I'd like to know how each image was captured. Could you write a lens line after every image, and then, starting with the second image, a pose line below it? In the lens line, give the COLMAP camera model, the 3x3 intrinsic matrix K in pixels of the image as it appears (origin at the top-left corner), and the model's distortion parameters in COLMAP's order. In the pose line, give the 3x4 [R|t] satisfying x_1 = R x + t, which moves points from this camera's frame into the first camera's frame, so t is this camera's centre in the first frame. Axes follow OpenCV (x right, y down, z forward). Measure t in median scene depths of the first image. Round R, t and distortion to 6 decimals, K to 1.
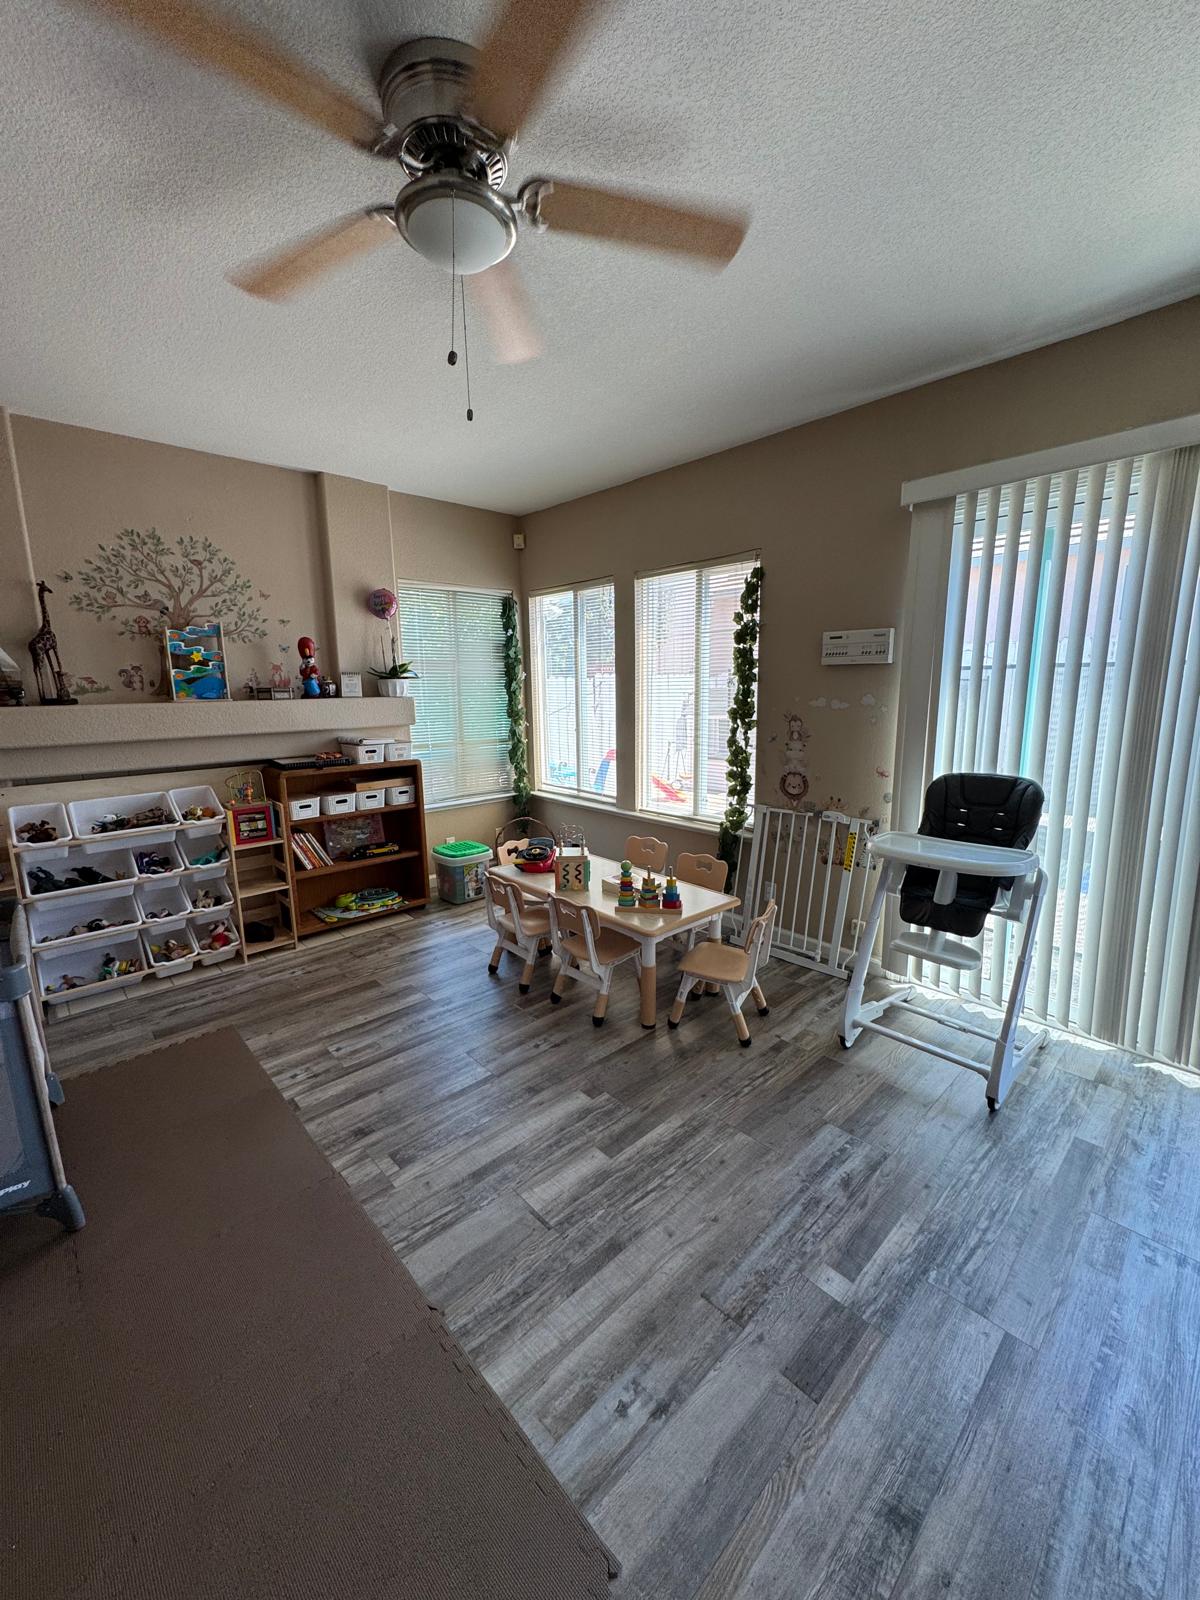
lens RADIAL K [[633.2, 0, 602.6], [0, 633.2, 798.8], [0, 0, 1]] dist [-0.003450, -0.000863]
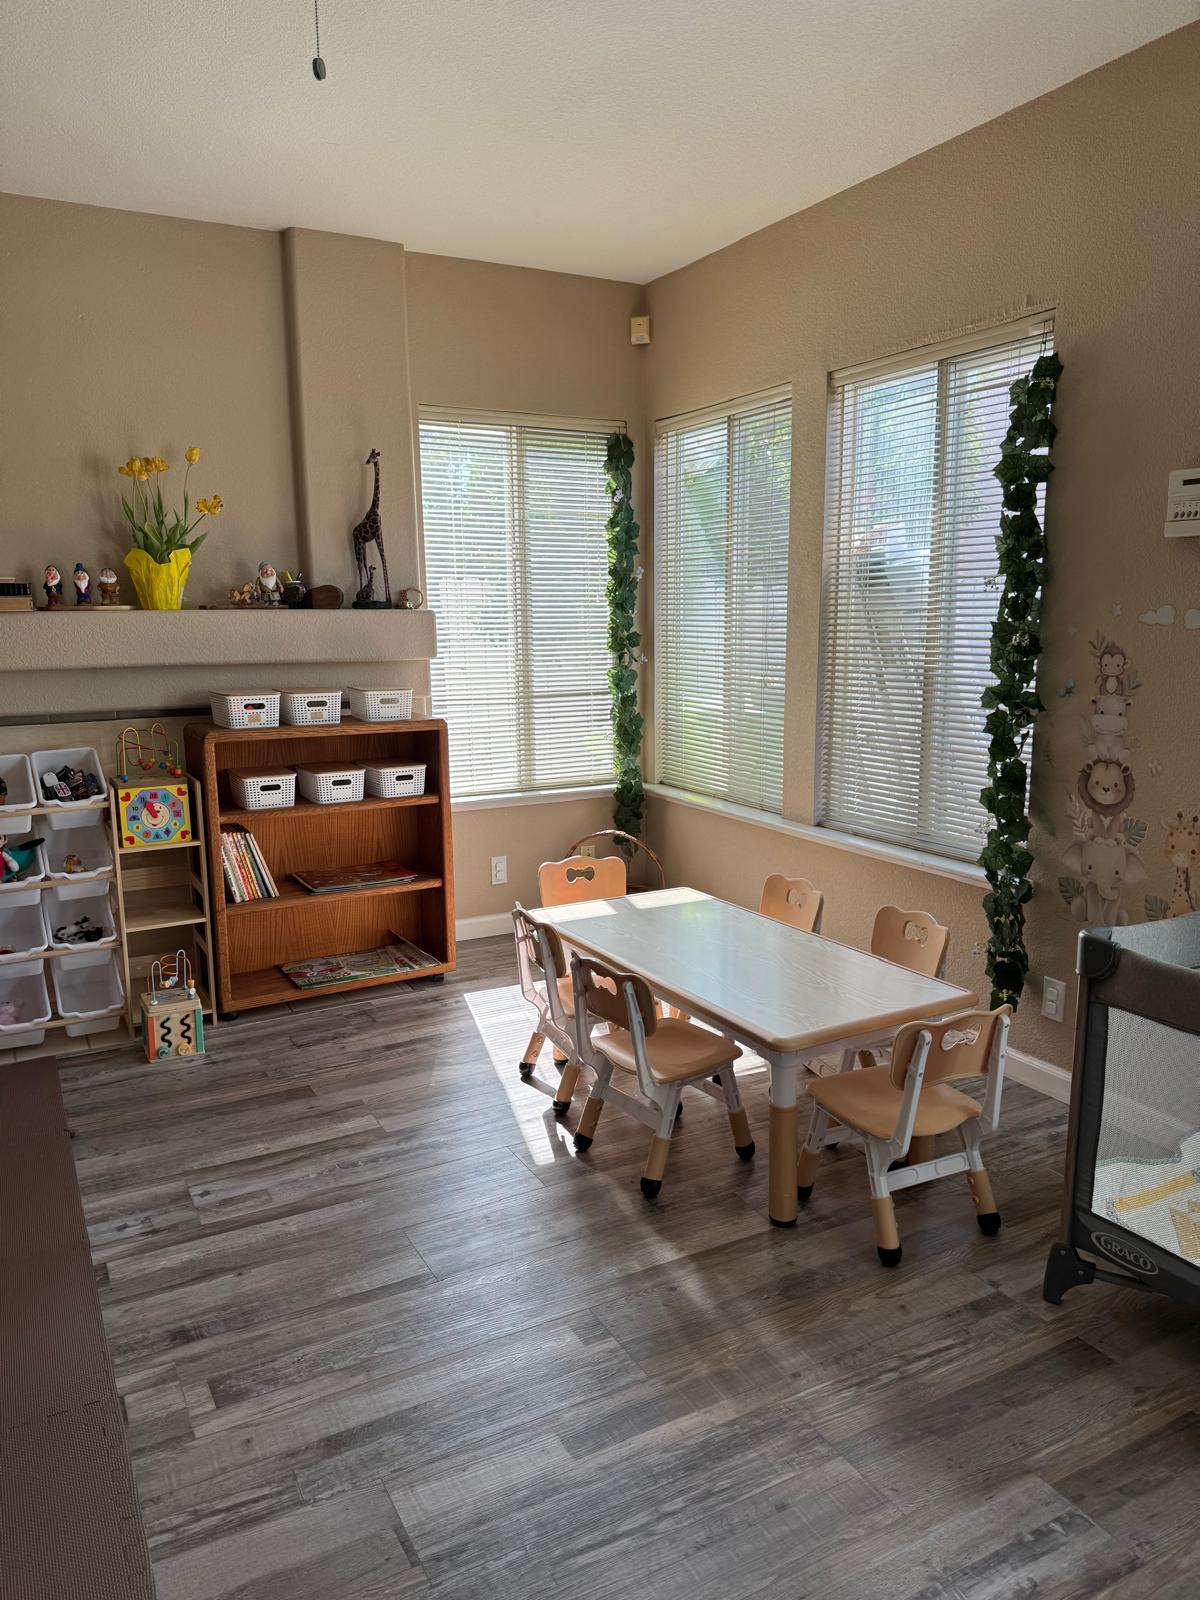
lens RADIAL K [[1122.8, 0, 605.1], [0, 1122.8, 810.6], [0, 0, 1]] dist [0.062782, -0.084197]
pose [[0.967615, 0.046885, -0.248039, 0.191425], [-0.046660, 0.998888, 0.006790, 0.013459], [0.248082, 0.005003, 0.968726, 0.062667]]
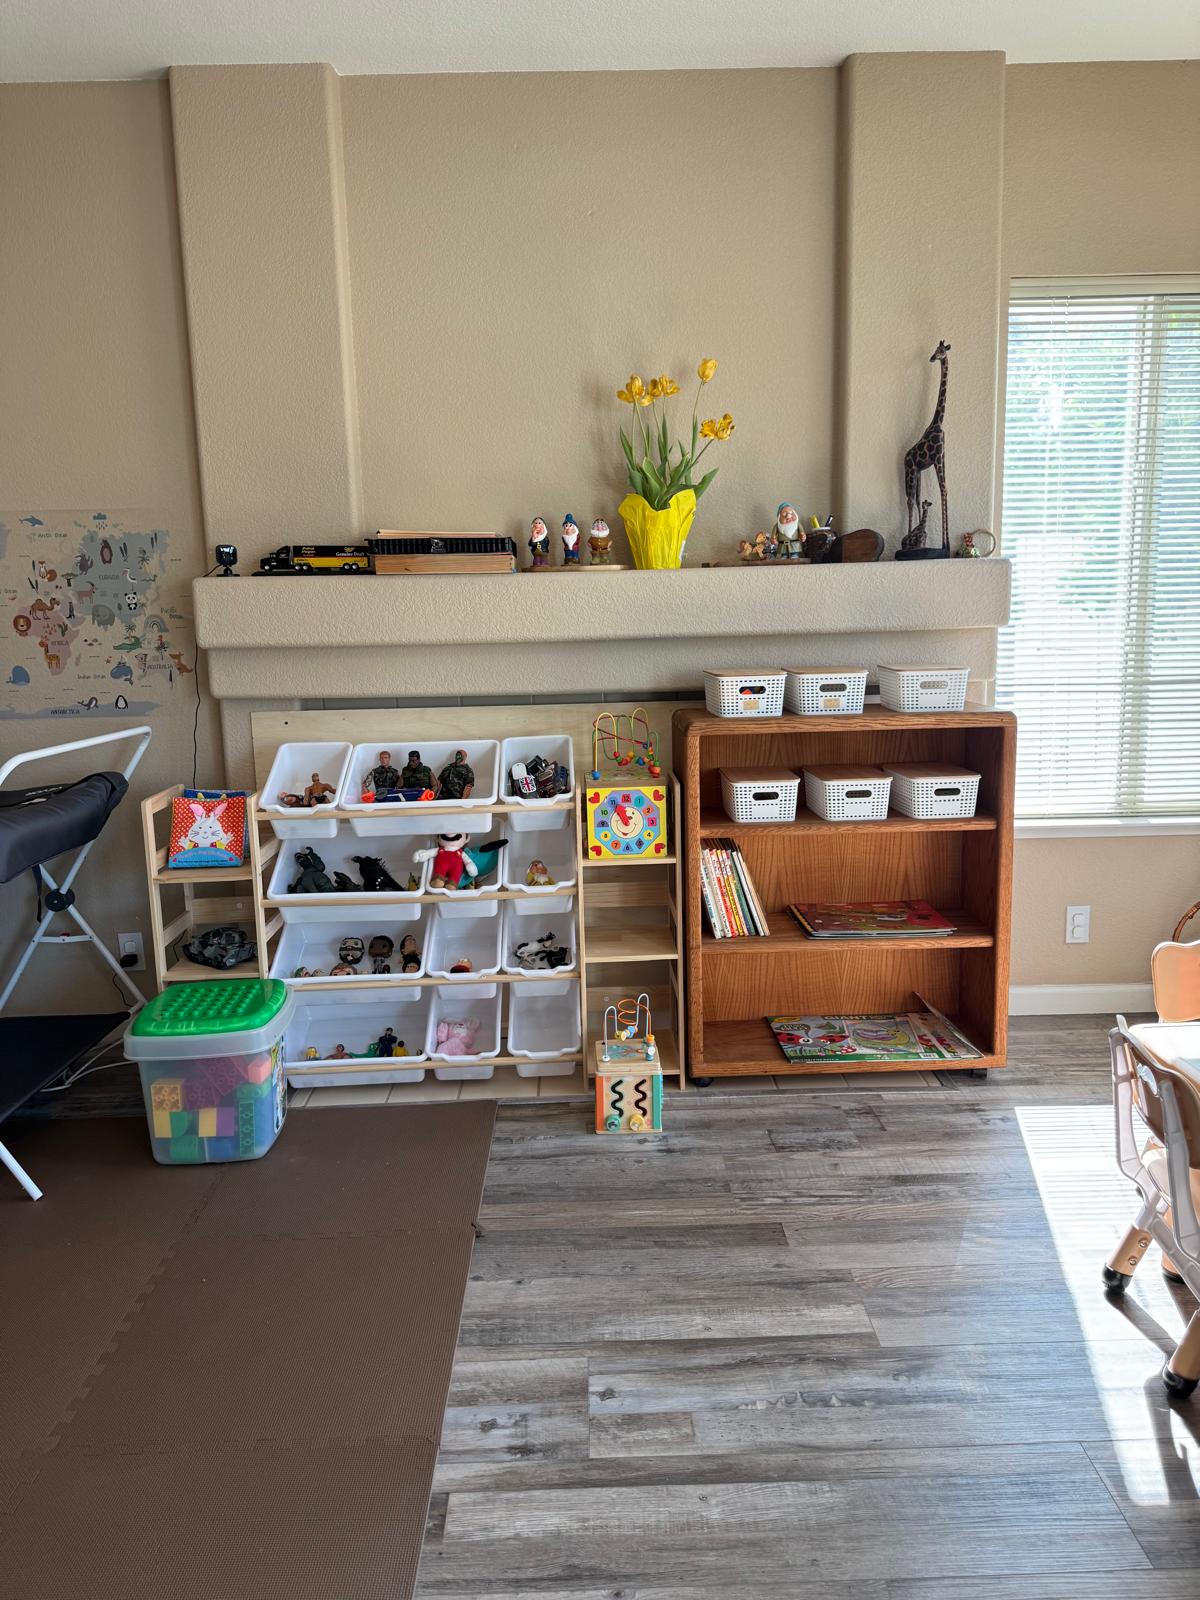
lens RADIAL K [[1122.8, 0, 610.9], [0, 1122.8, 800.3], [0, 0, 1]] dist [0.062782, -0.084197]
pose [[0.742239, 0.108199, -0.661342, 0.026246], [-0.103113, 0.993567, 0.046827, -0.018400], [0.662155, 0.033436, 0.748621, 0.441974]]
